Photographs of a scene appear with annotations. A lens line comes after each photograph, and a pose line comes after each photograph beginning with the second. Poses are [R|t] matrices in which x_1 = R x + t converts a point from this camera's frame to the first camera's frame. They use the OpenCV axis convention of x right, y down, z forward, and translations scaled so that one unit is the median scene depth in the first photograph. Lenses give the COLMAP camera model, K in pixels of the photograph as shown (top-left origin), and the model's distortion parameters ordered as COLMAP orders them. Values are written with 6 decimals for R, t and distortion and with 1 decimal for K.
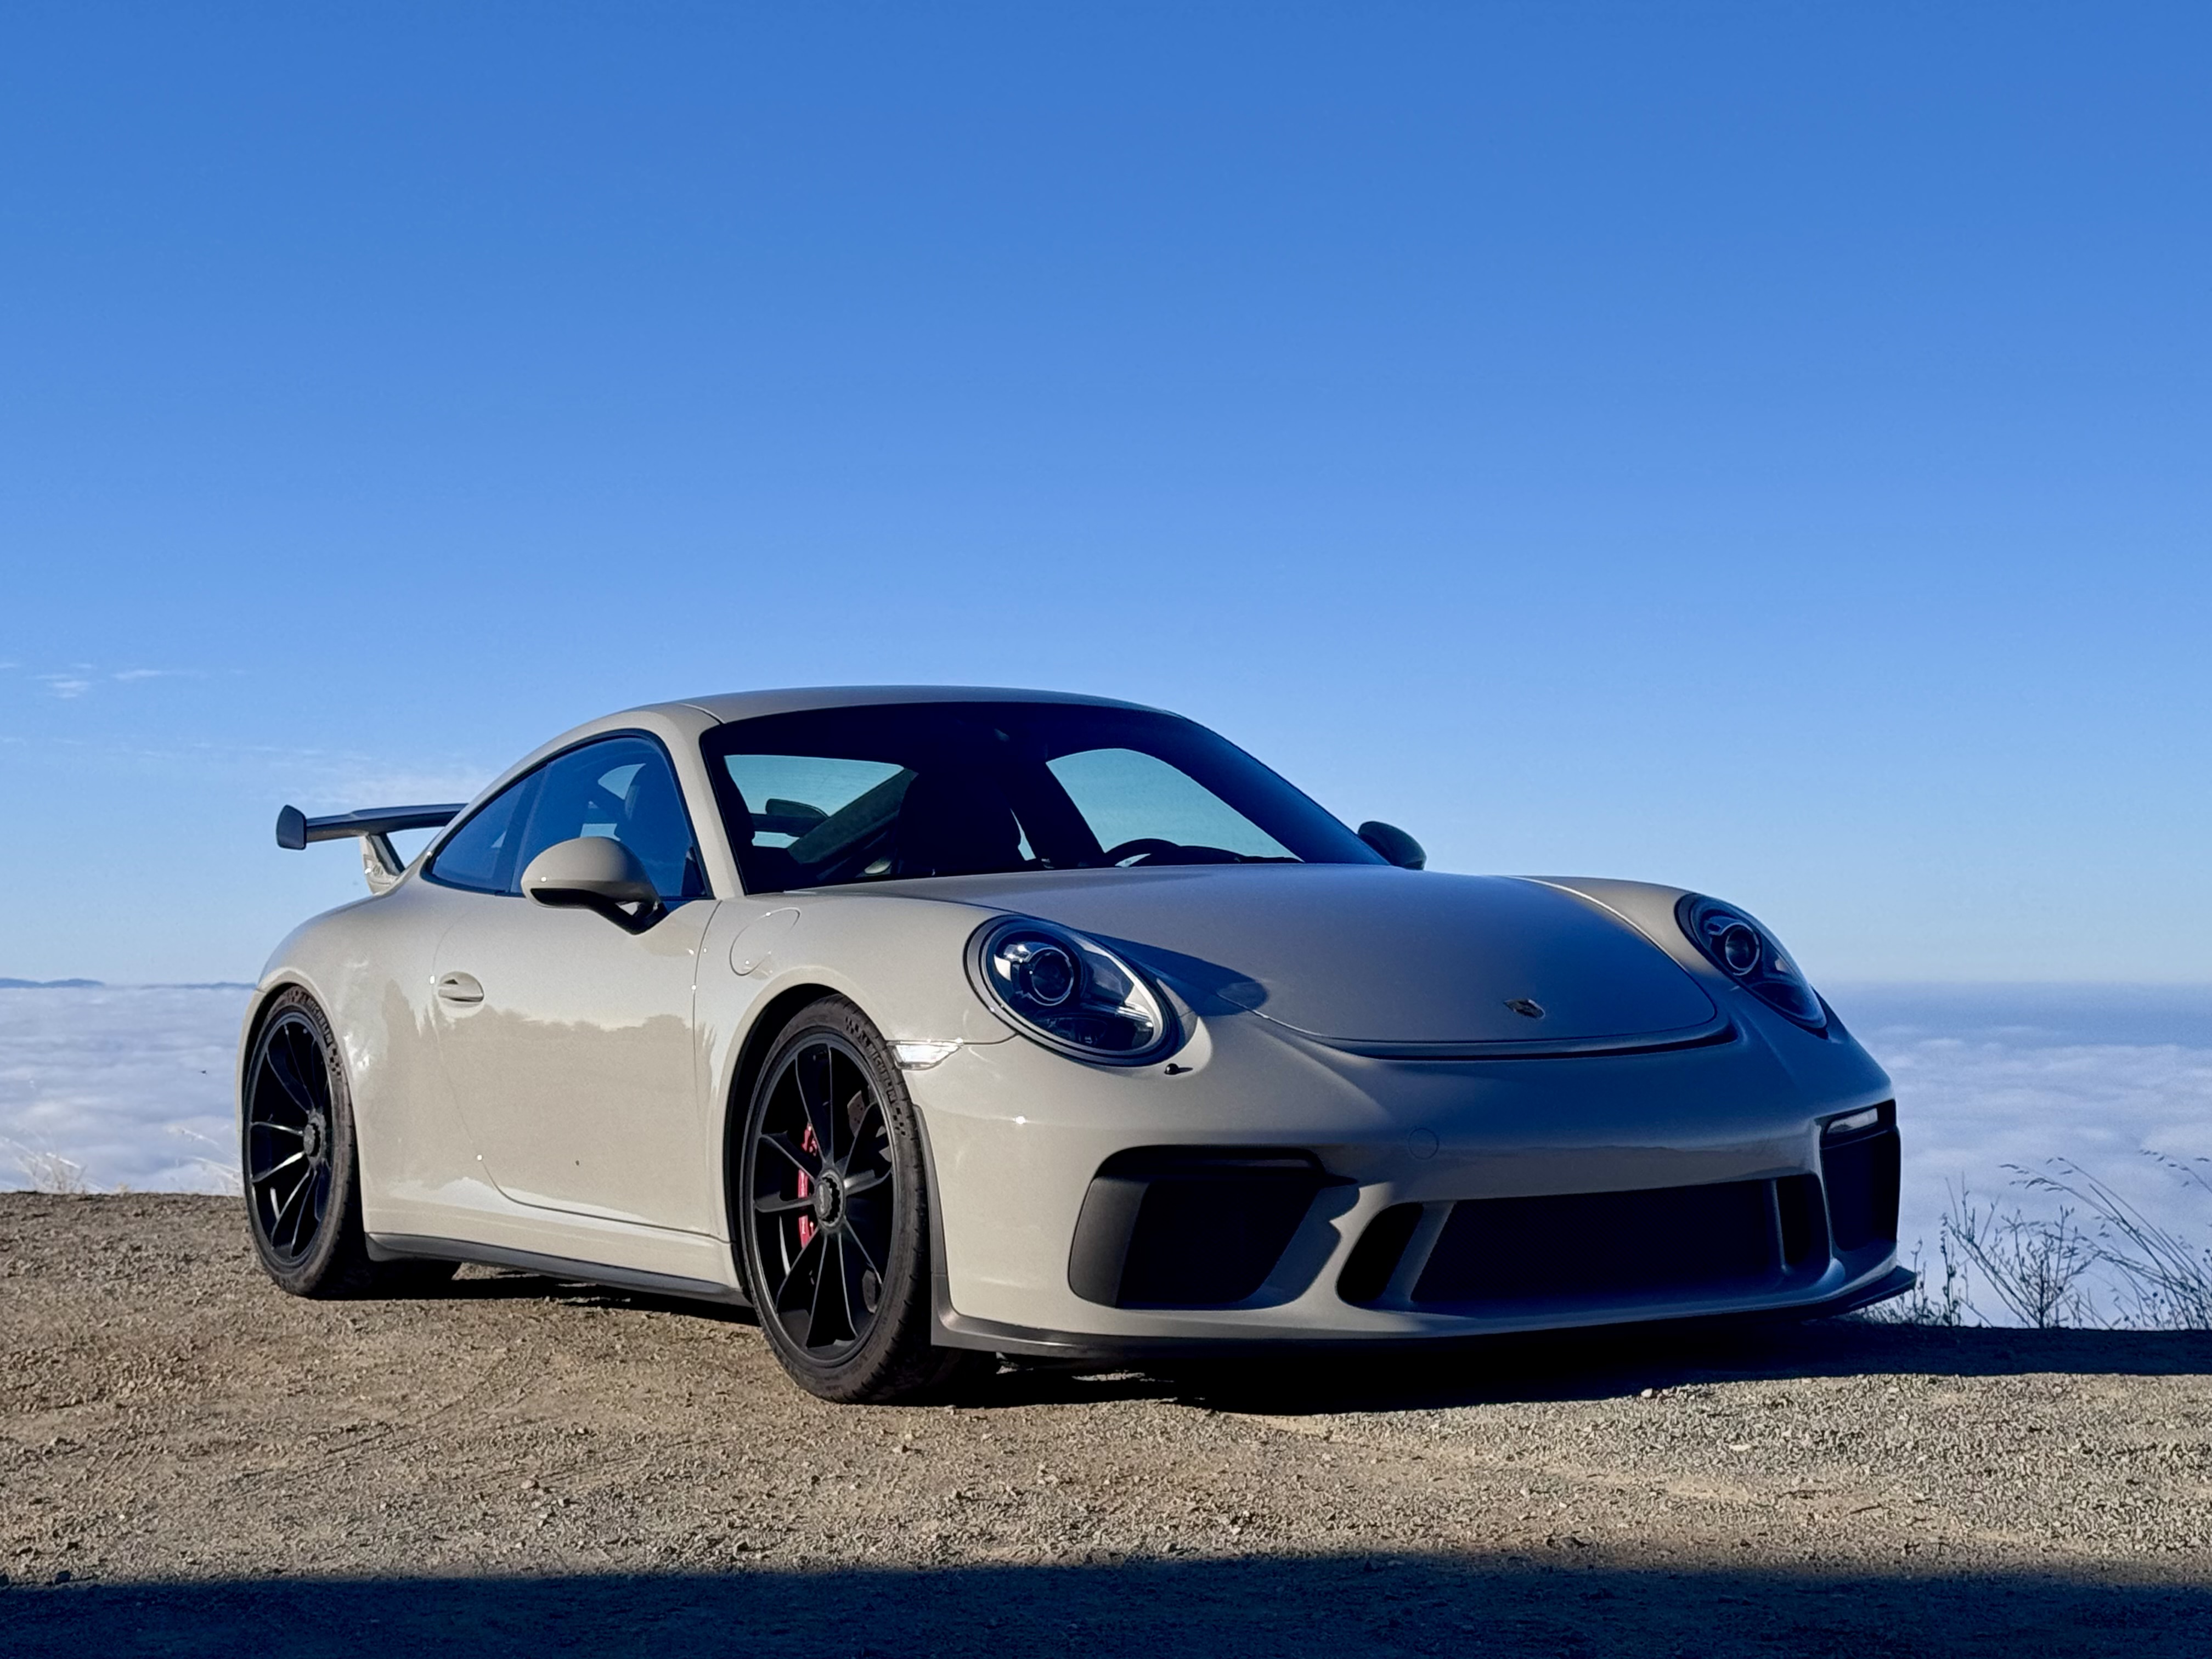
lens RADIAL K [[4084.1, 0, 1106.0], [0, 4084.1, 829.5], [0, 0, 1]] dist [-0.027283, 4.954121]
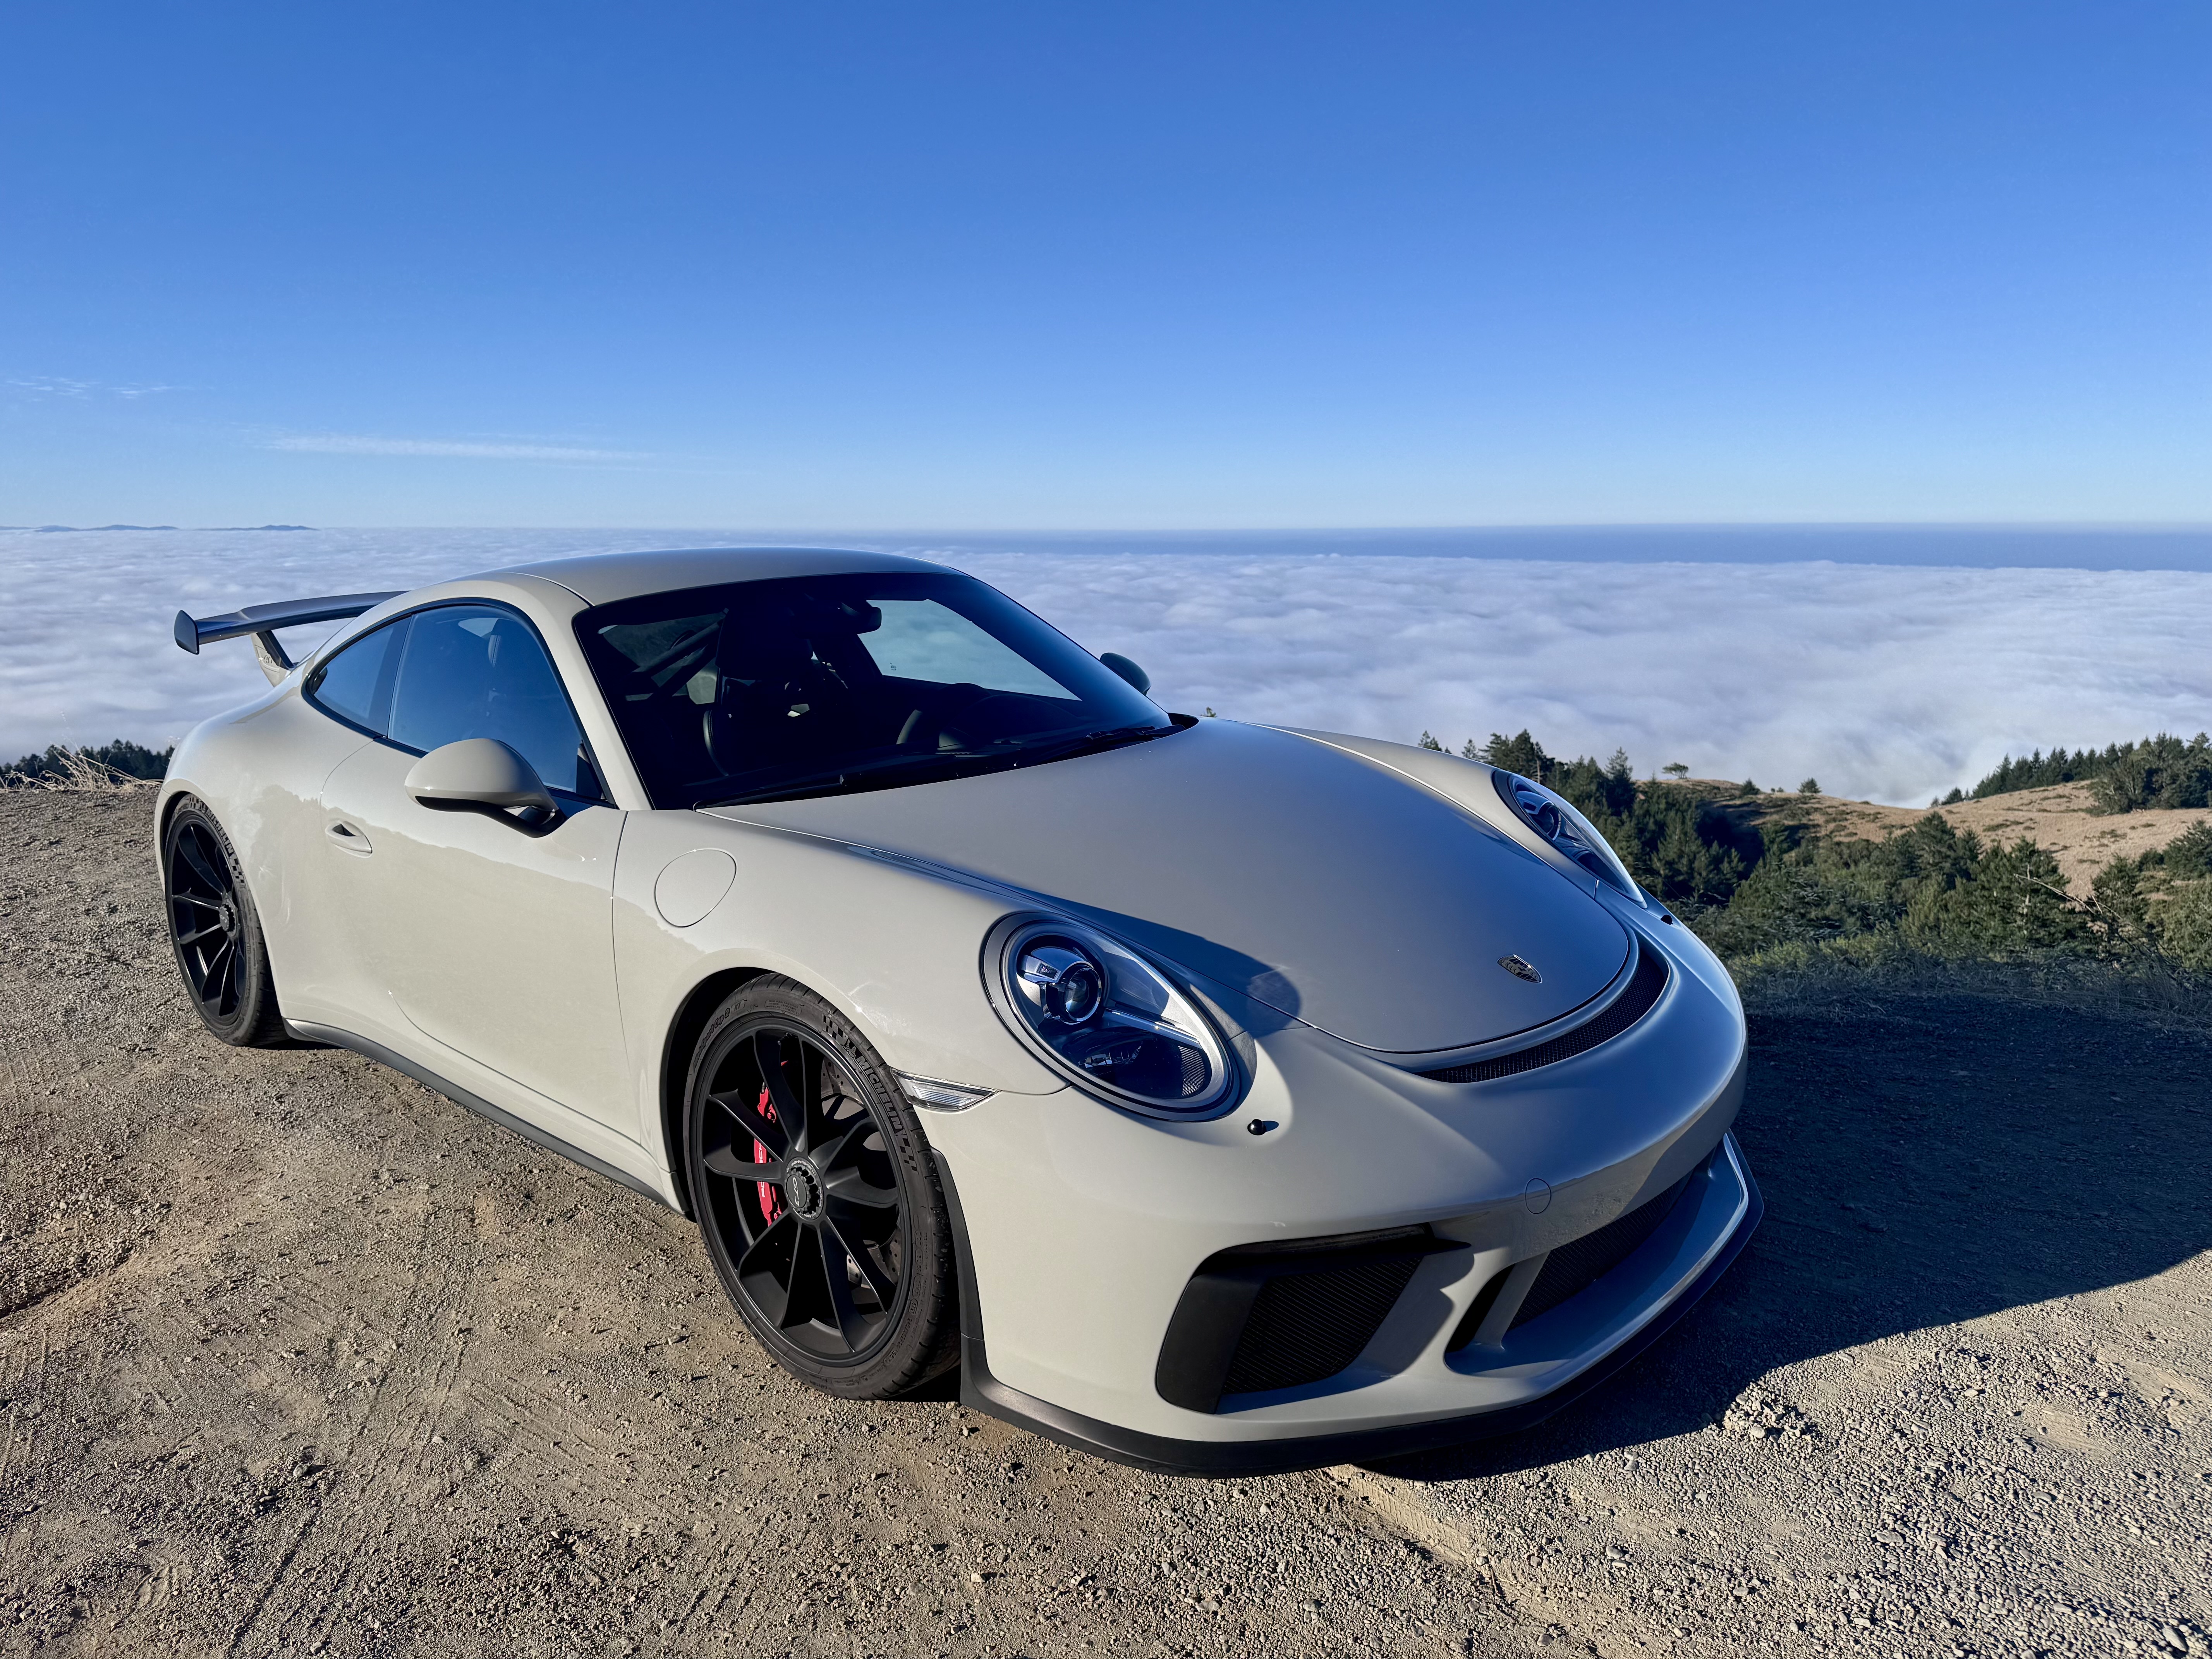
lens RADIAL K [[1577.8, 0, 1106.0], [0, 1577.8, 829.5], [0, 0, 1]] dist [0.025501, -0.029387]
pose [[0.958273, -0.051840, 0.281113, -0.098709], [-0.011073, 0.975948, 0.217721, -0.071001], [-0.285639, -0.211749, 0.934651, 0.652770]]
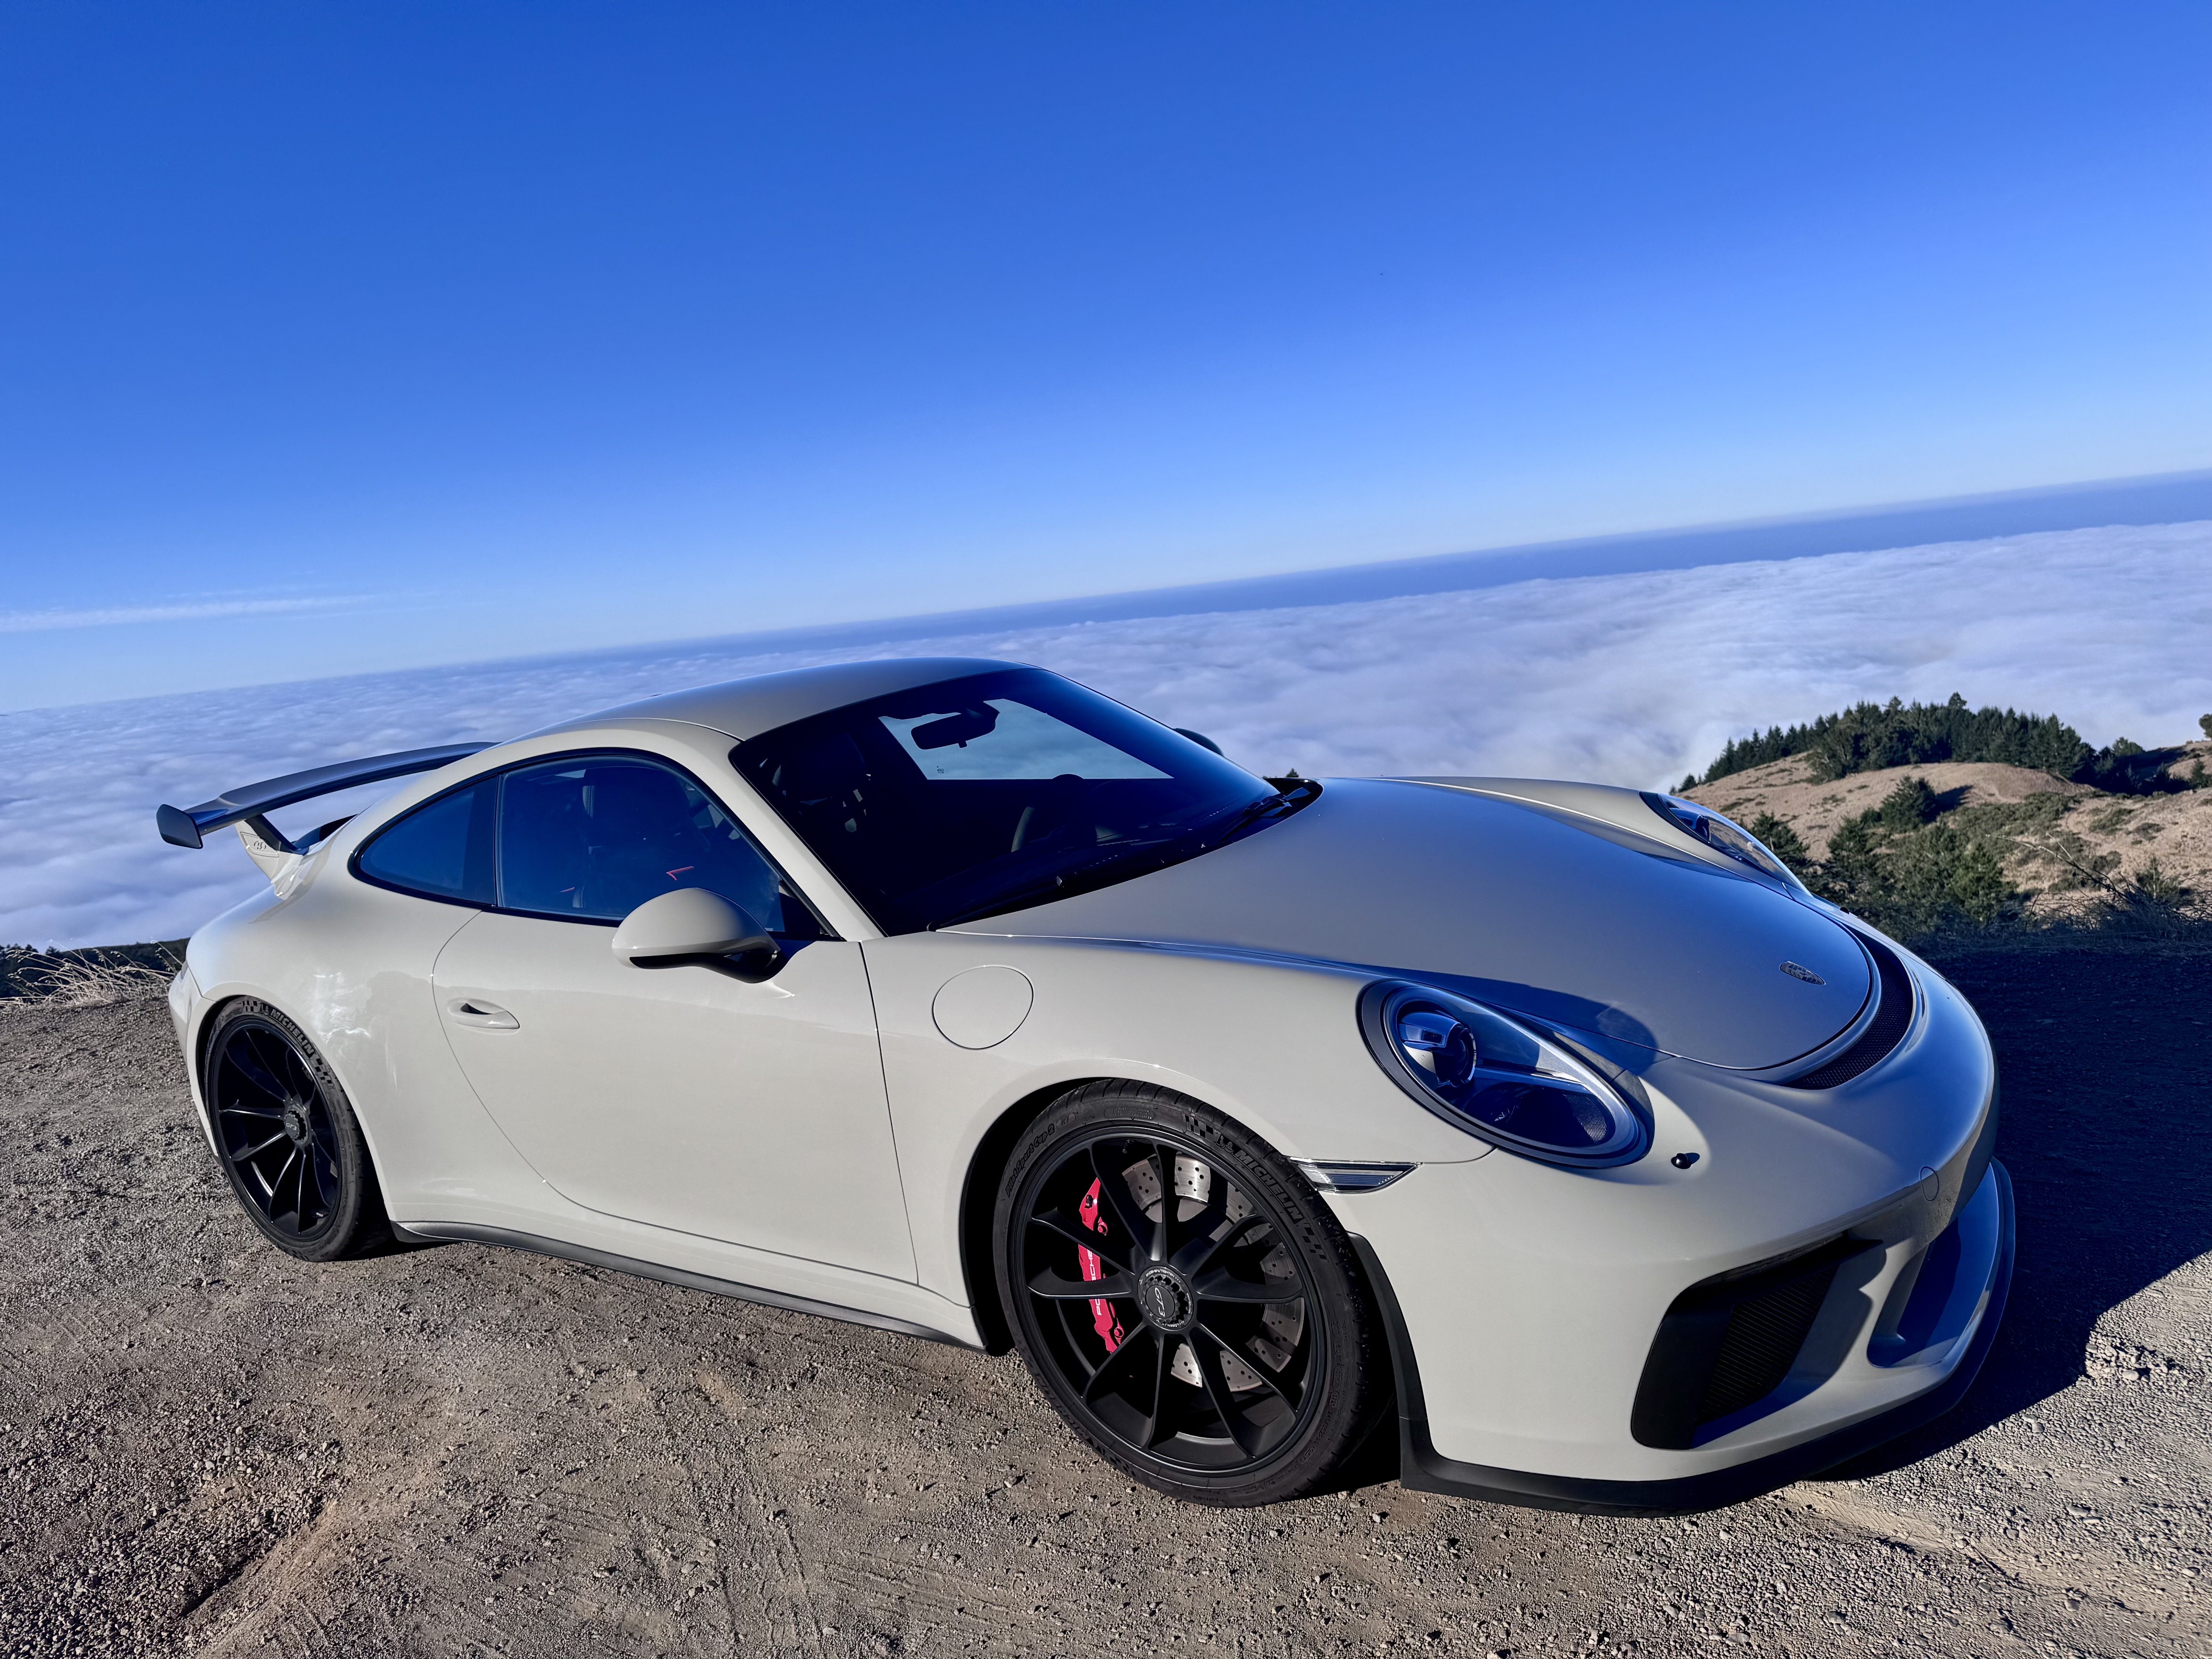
lens RADIAL K [[1580.7, 0, 1106.0], [0, 1580.7, 829.5], [0, 0, 1]] dist [0.012111, -0.013192]
pose [[0.898153, -0.156850, 0.410754, -0.209064], [0.090963, 0.980281, 0.175429, -0.077074], [-0.430171, -0.120199, 0.894710, 0.696183]]
